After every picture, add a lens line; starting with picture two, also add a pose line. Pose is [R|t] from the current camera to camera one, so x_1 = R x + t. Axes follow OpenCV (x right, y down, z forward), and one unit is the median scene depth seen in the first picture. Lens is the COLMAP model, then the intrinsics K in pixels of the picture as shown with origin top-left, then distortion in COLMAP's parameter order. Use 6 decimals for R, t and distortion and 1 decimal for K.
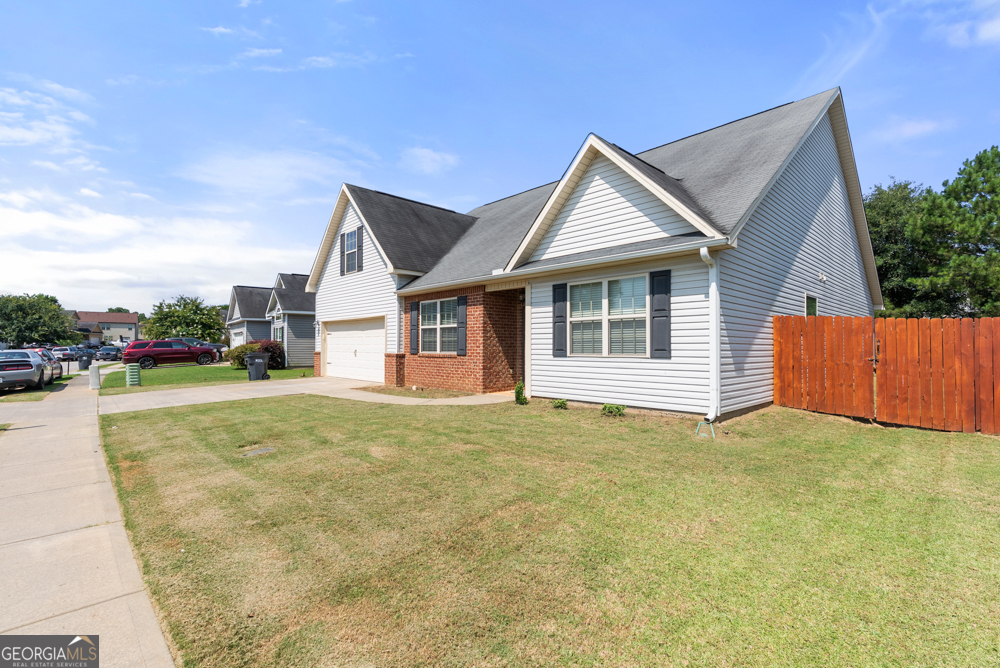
lens RADIAL K [[456.1, 0, 501.5], [0, 456.1, 335.5], [0, 0, 1]] dist [-0.001869, 0.000087]
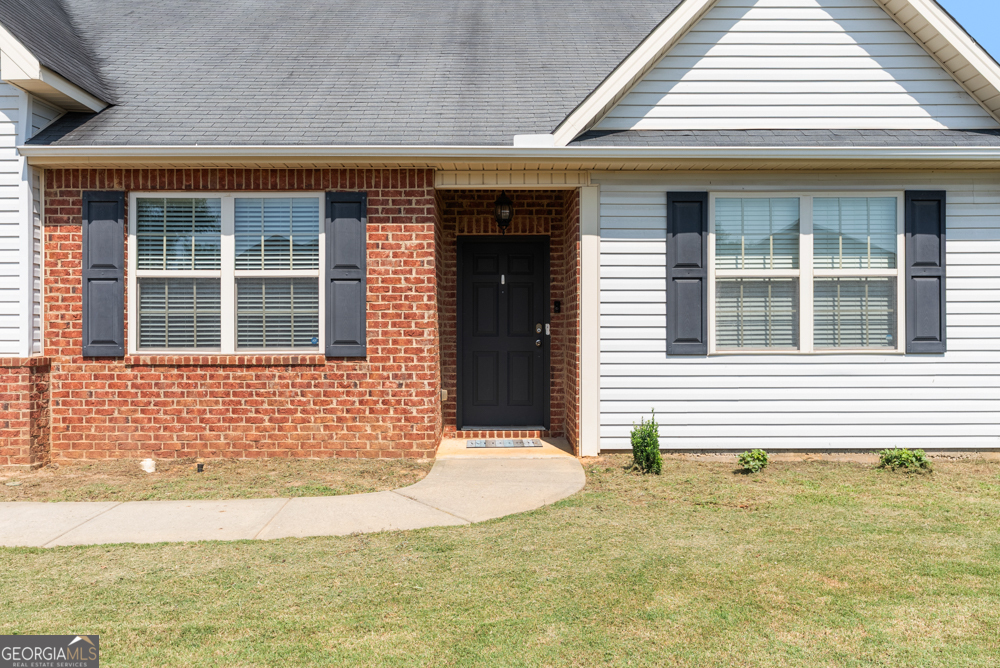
lens RADIAL K [[799.7, 0, 500.0], [0, 799.7, 329.2], [0, 0, 1]] dist [0.005341, 0.001710]
pose [[0.687493, 0.002003, 0.726189, -0.553962], [-0.015494, 0.999809, 0.011910, 0.014004], [-0.726026, -0.019439, 0.687392, 0.584096]]
